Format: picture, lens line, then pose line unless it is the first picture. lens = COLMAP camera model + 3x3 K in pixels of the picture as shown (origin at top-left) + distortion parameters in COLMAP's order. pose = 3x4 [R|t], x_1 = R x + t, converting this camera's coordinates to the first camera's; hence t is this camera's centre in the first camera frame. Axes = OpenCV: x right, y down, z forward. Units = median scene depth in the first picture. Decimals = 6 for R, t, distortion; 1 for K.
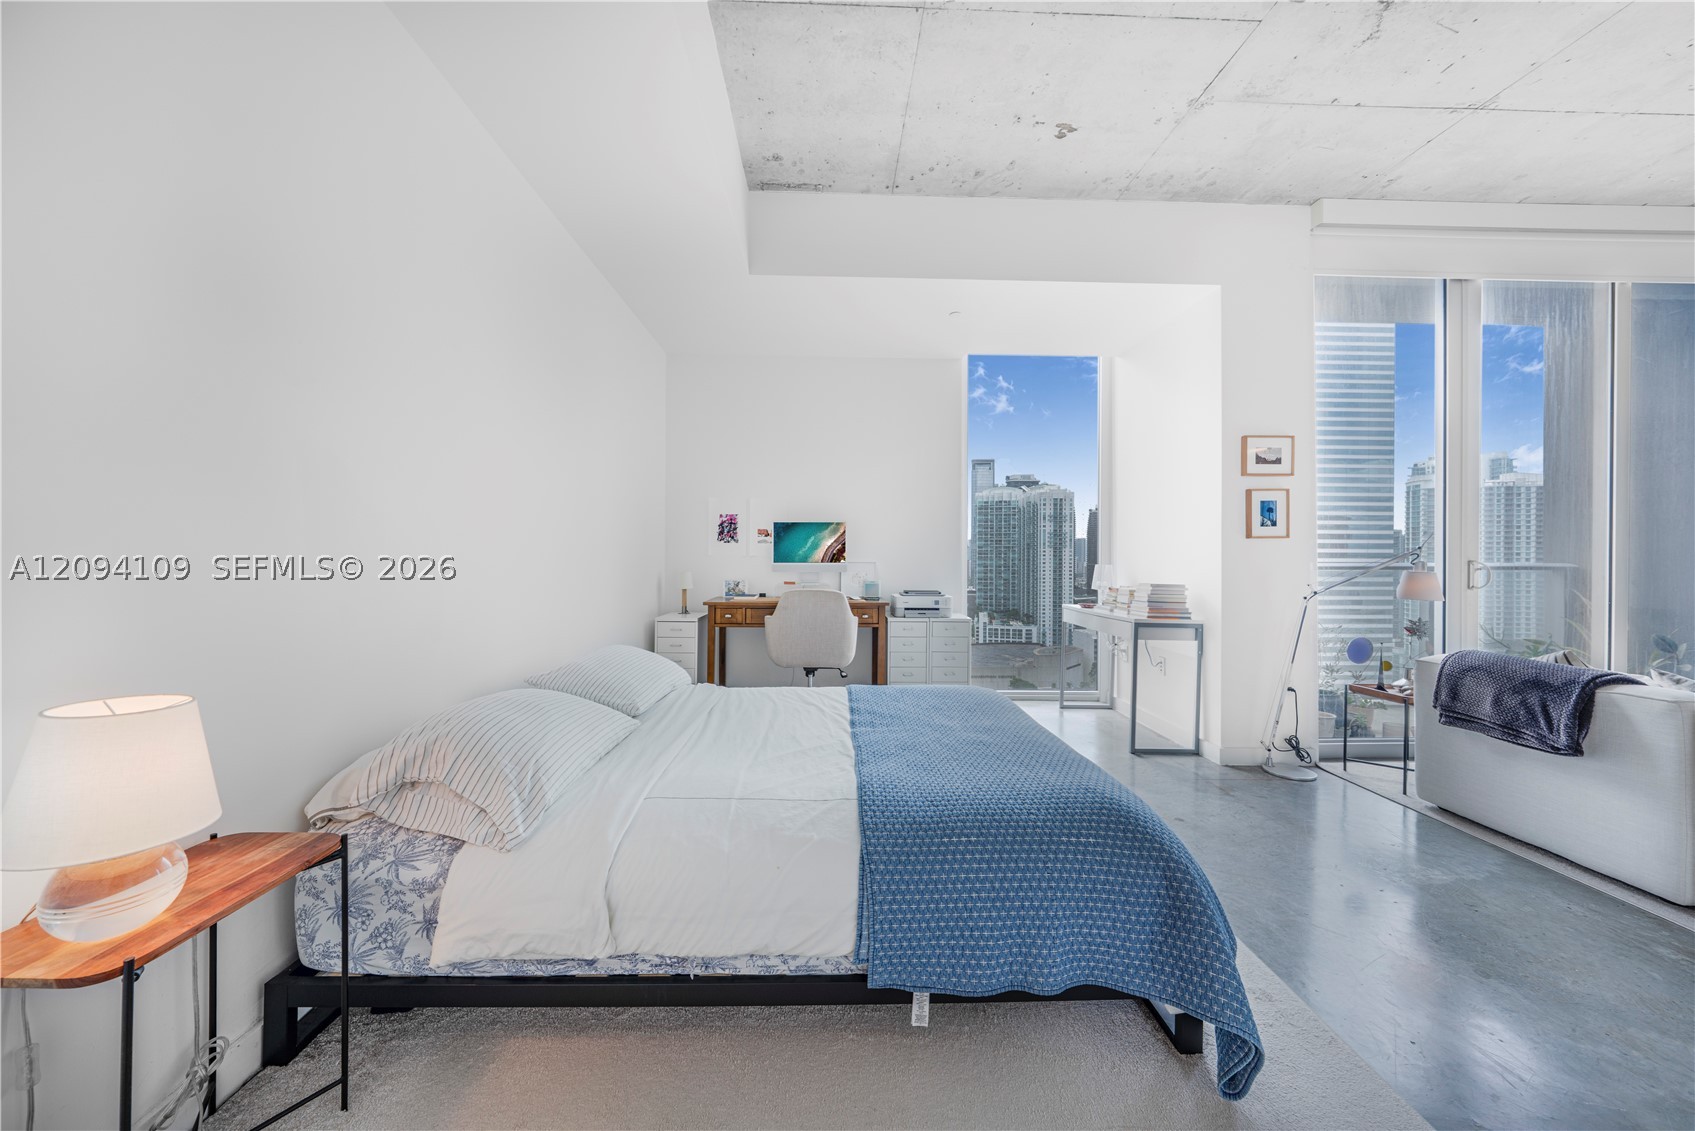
lens RADIAL K [[579.7, 0, 848.3], [0, 579.7, 558.6], [0, 0, 1]] dist [-0.000649, 0.000162]
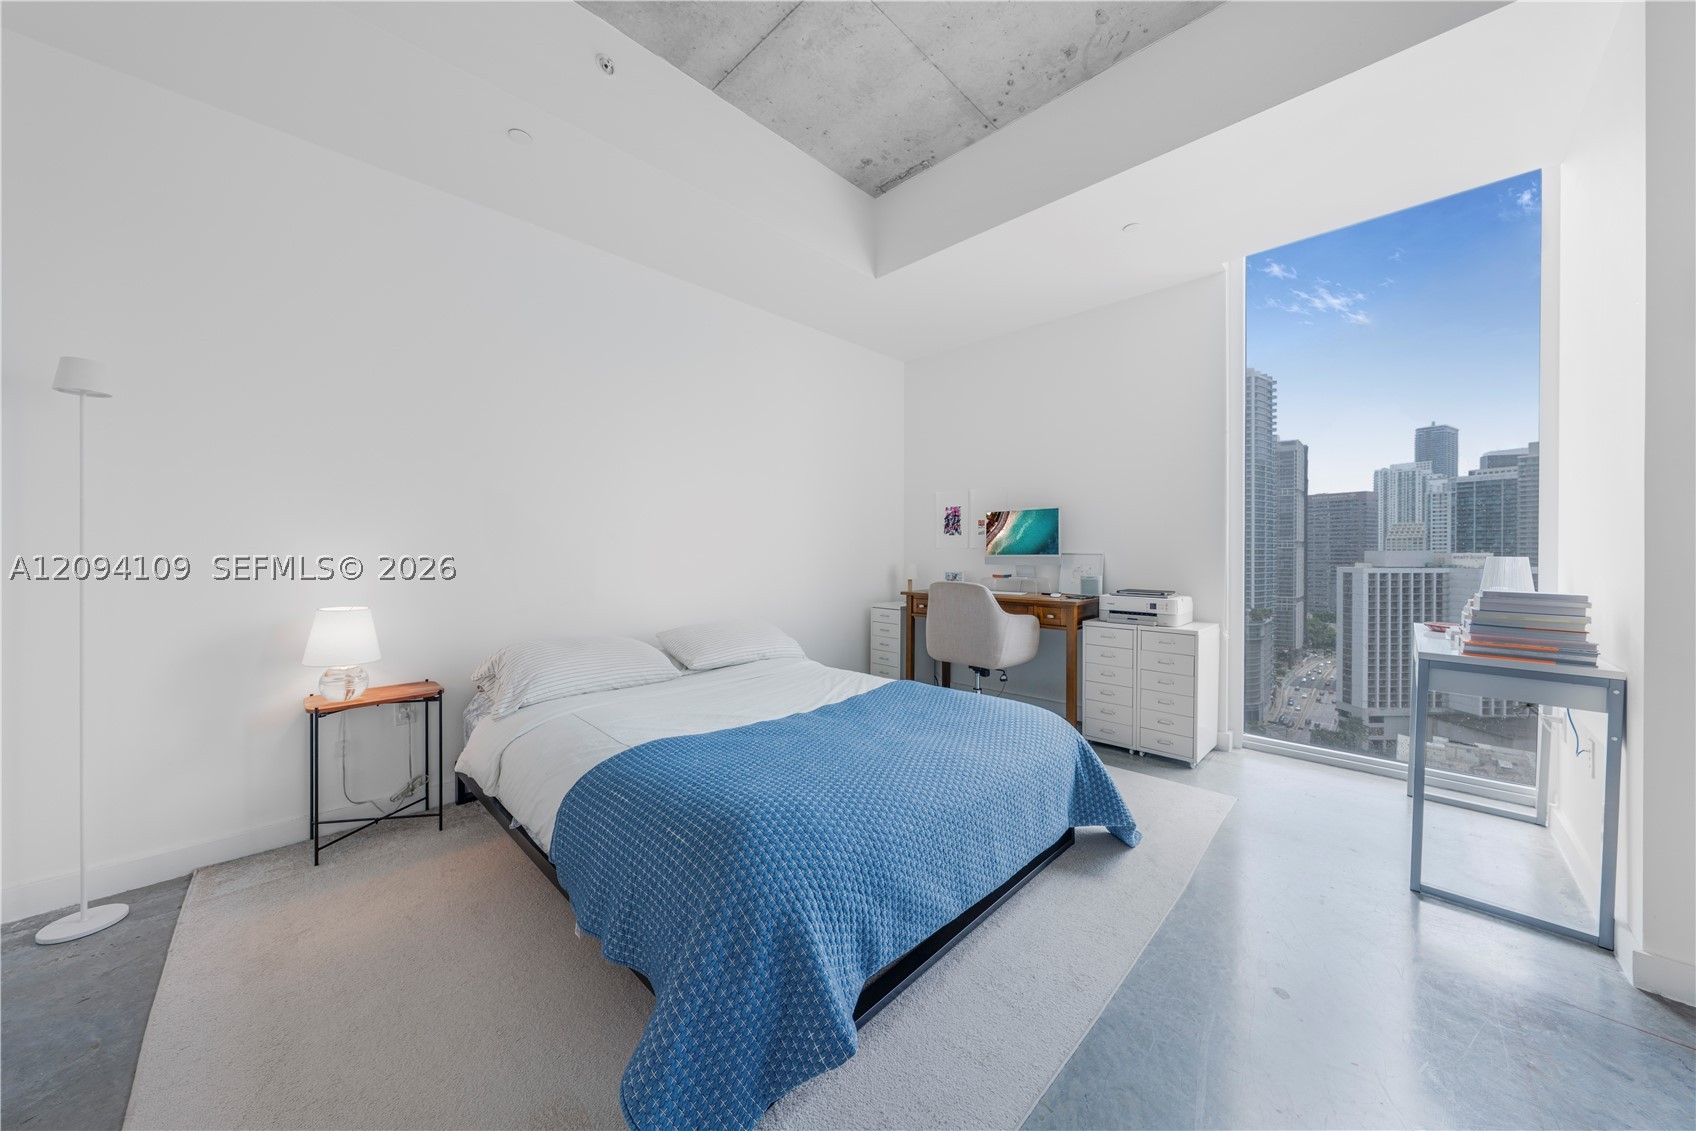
lens RADIAL K [[583.8, 0, 849.3], [0, 583.8, 556.9], [0, 0, 1]] dist [-0.001300, 0.000050]
pose [[0.695194, 0.000131, -0.718822, 0.527465], [0.003508, 0.999987, 0.003575, 0.008350], [0.718814, -0.005007, 0.695185, 0.218755]]
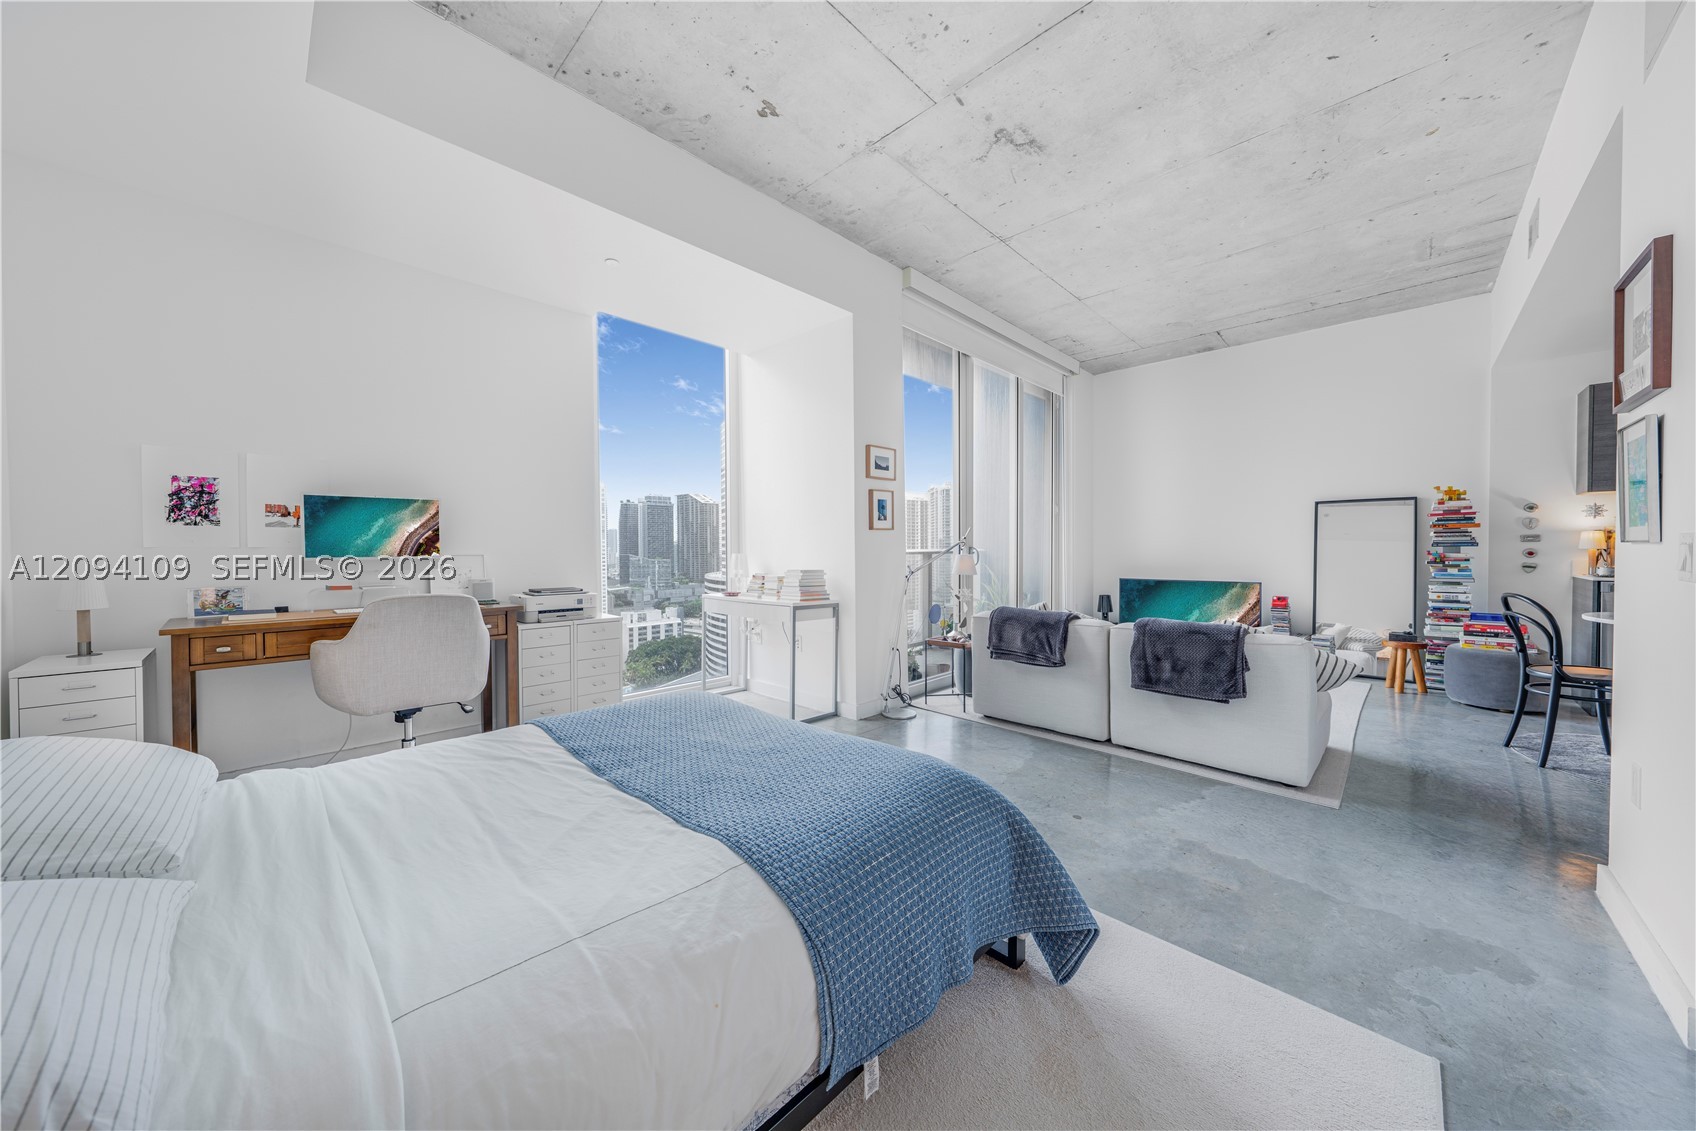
lens RADIAL K [[575.4, 0, 847.8], [0, 575.4, 559.5], [0, 0, 1]] dist [-0.005203, 0.000106]
pose [[0.718113, -0.021444, 0.695597, -0.180195], [0.009197, 0.999730, 0.021325, 0.001302], [-0.695866, -0.008917, 0.718116, 0.164510]]
